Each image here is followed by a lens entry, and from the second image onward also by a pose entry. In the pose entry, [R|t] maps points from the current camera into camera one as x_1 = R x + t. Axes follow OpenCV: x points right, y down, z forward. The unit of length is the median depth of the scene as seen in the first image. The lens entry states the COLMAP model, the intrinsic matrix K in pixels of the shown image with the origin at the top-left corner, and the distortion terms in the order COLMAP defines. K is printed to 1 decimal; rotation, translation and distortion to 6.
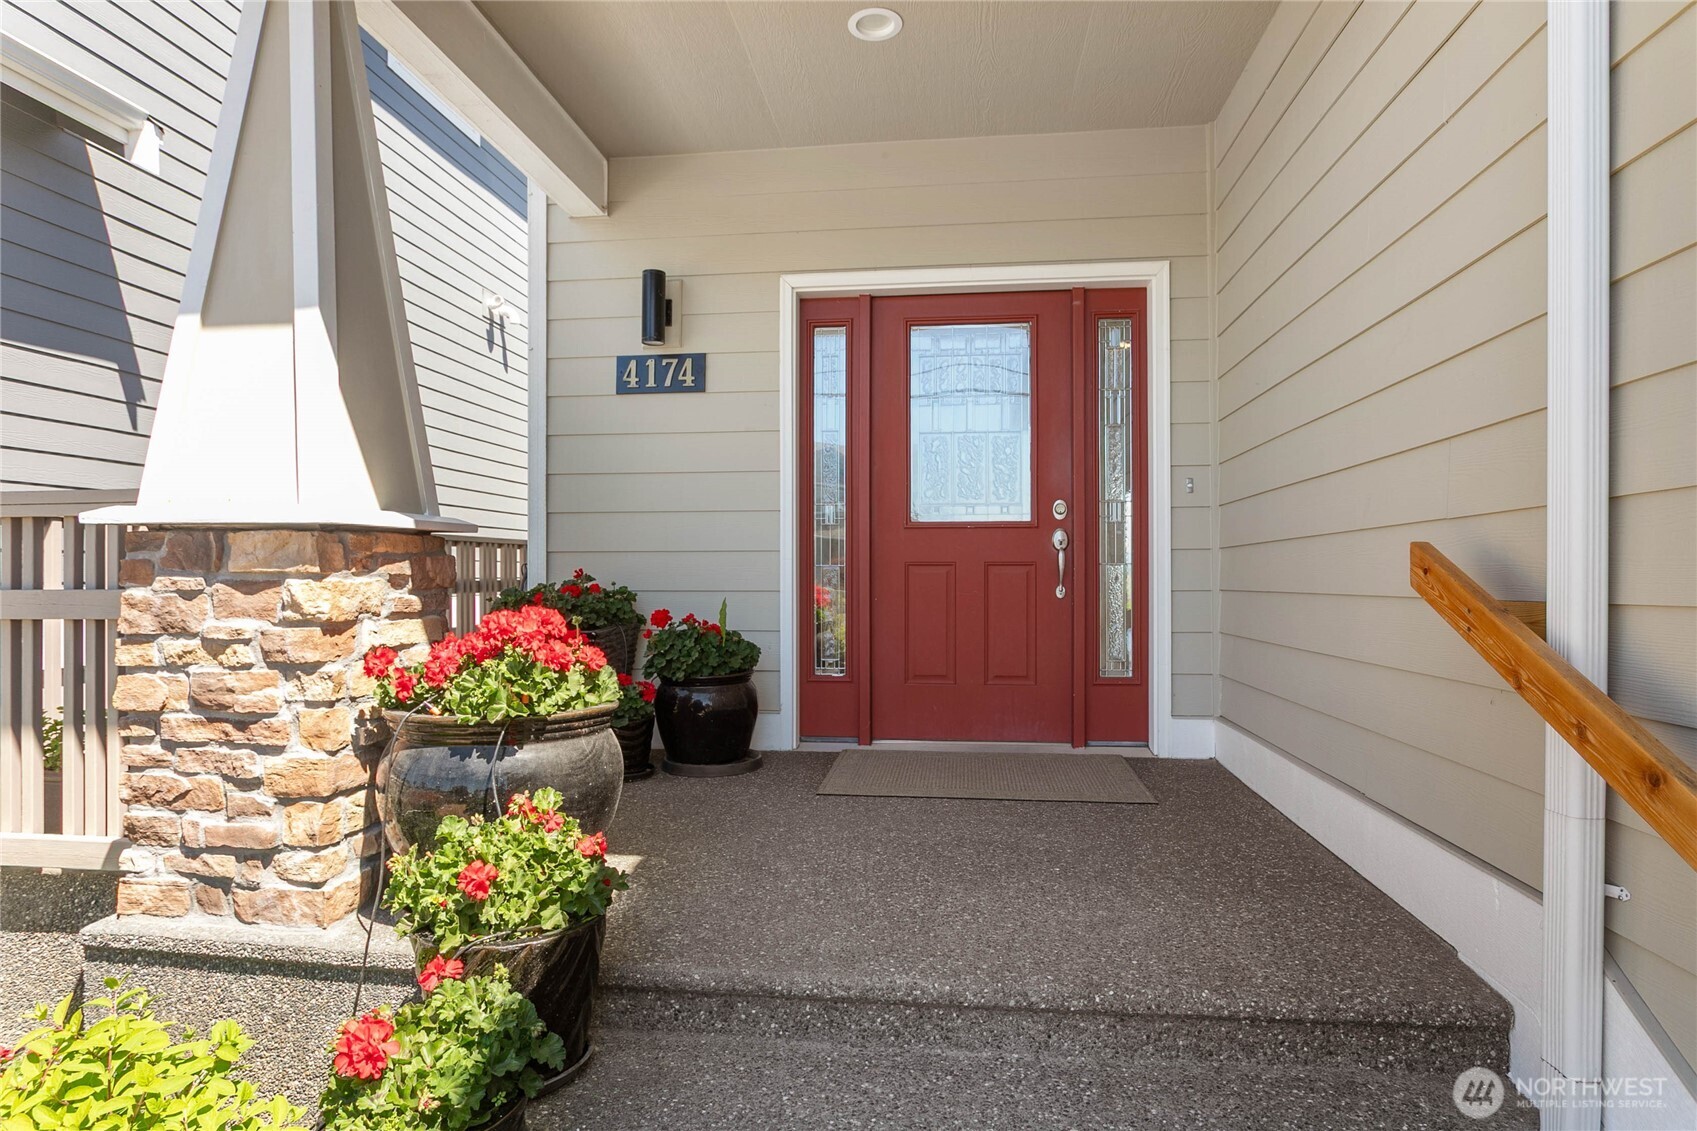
lens RADIAL K [[979.3, 0, 848.5], [0, 979.3, 565.5], [0, 0, 1]] dist [0.000012, -0.000045]
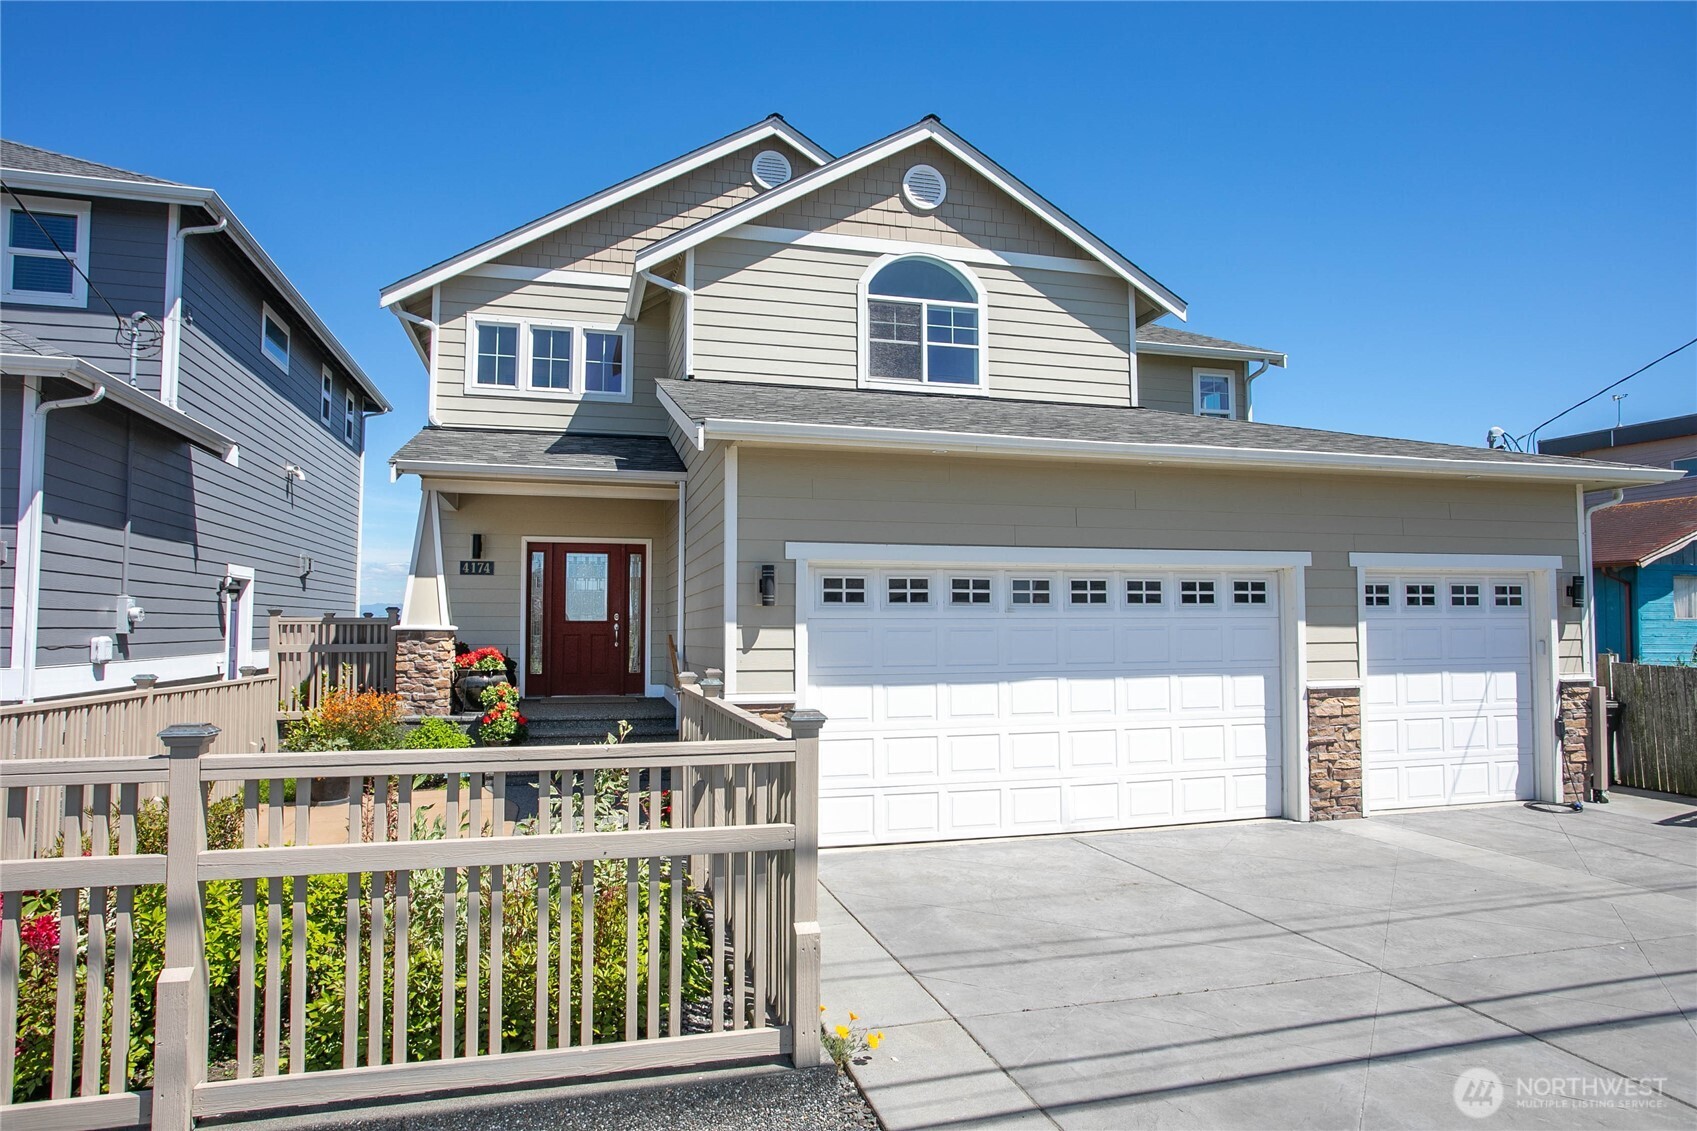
lens RADIAL K [[1076.6, 0, 848.5], [0, 1076.6, 565.5], [0, 0, 1]] dist [-0.000983, 0.000636]
pose [[0.931583, 0.025974, 0.362600, -0.325154], [-0.009192, 0.998808, -0.047932, -0.062580], [-0.363413, 0.041320, 0.930712, -2.347434]]
